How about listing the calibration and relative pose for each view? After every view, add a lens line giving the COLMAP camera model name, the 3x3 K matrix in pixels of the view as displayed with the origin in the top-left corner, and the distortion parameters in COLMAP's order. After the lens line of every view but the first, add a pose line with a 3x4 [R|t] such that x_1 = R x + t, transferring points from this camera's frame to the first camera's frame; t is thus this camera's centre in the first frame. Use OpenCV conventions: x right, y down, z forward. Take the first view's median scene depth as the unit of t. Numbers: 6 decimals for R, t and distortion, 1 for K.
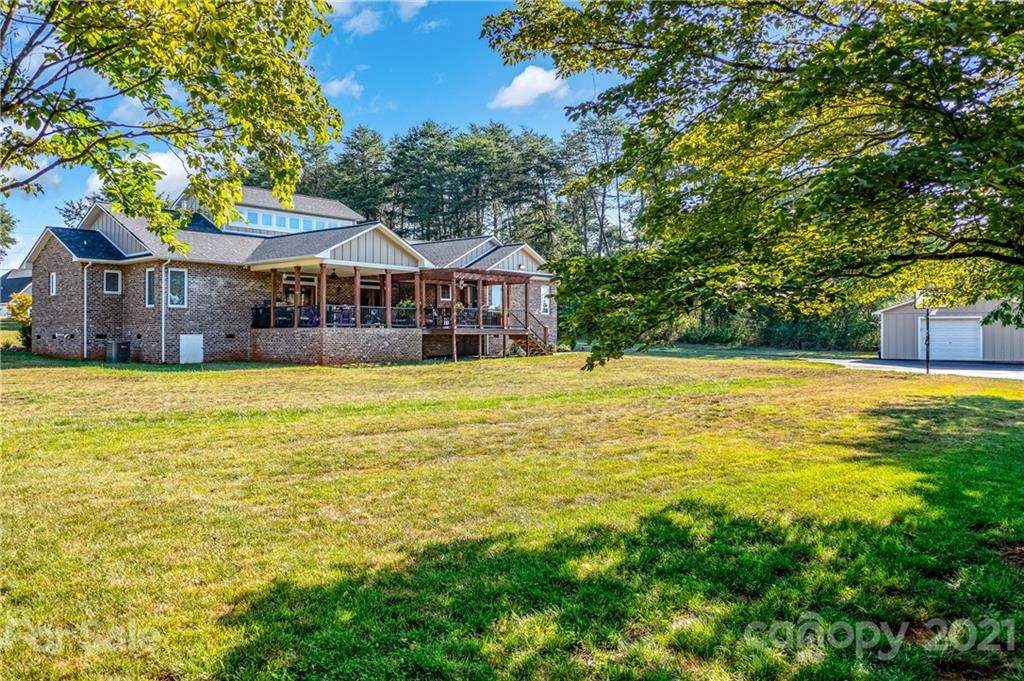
lens RADIAL K [[836.8, 0, 514.0], [0, 836.8, 338.9], [0, 0, 1]] dist [-0.007657, 0.001855]
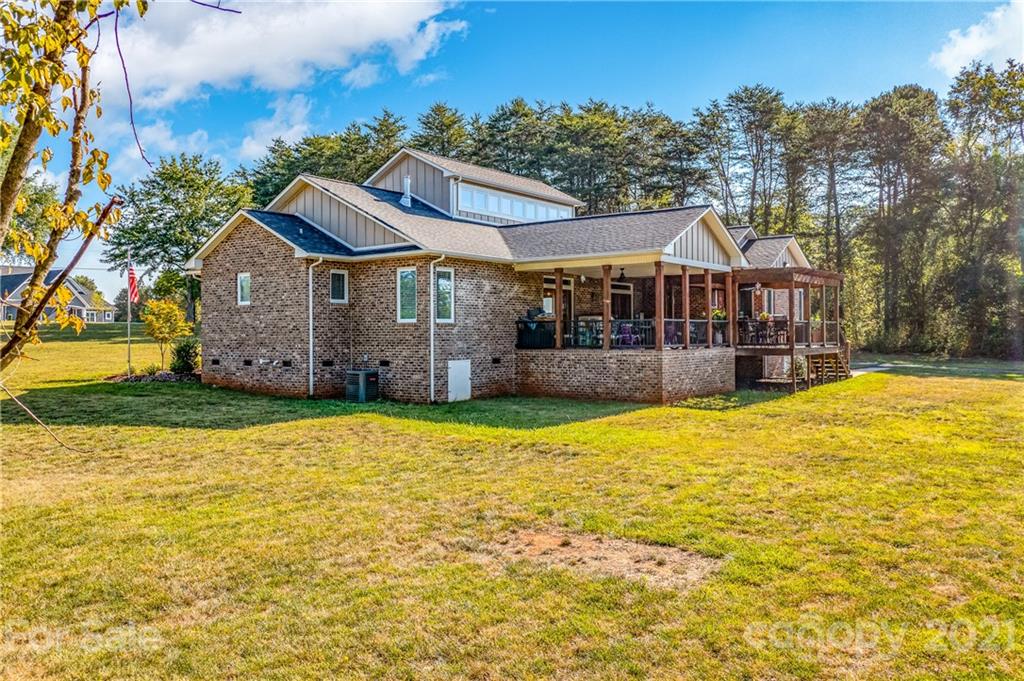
lens RADIAL K [[836.8, 0, 509.6], [0, 836.8, 338.6], [0, 0, 1]] dist [-0.007657, 0.001855]
pose [[0.998420, -0.003939, 0.056058, -0.371787], [0.003745, 0.999987, 0.003578, -0.025379], [-0.056072, -0.003362, 0.998421, 0.276412]]
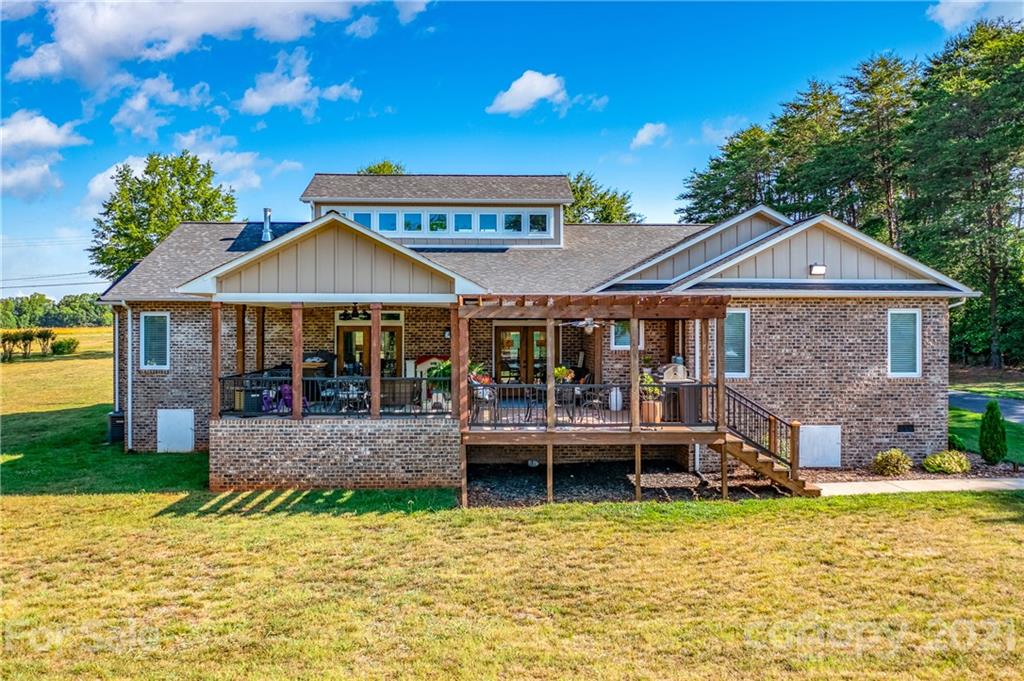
lens RADIAL K [[836.8, 0, 512.6], [0, 836.8, 339.0], [0, 0, 1]] dist [-0.007657, 0.001855]
pose [[0.650969, 0.012920, -0.758994, 0.292735], [-0.002120, 0.999882, 0.015202, -0.070560], [0.759101, -0.008287, 0.650920, 0.745952]]
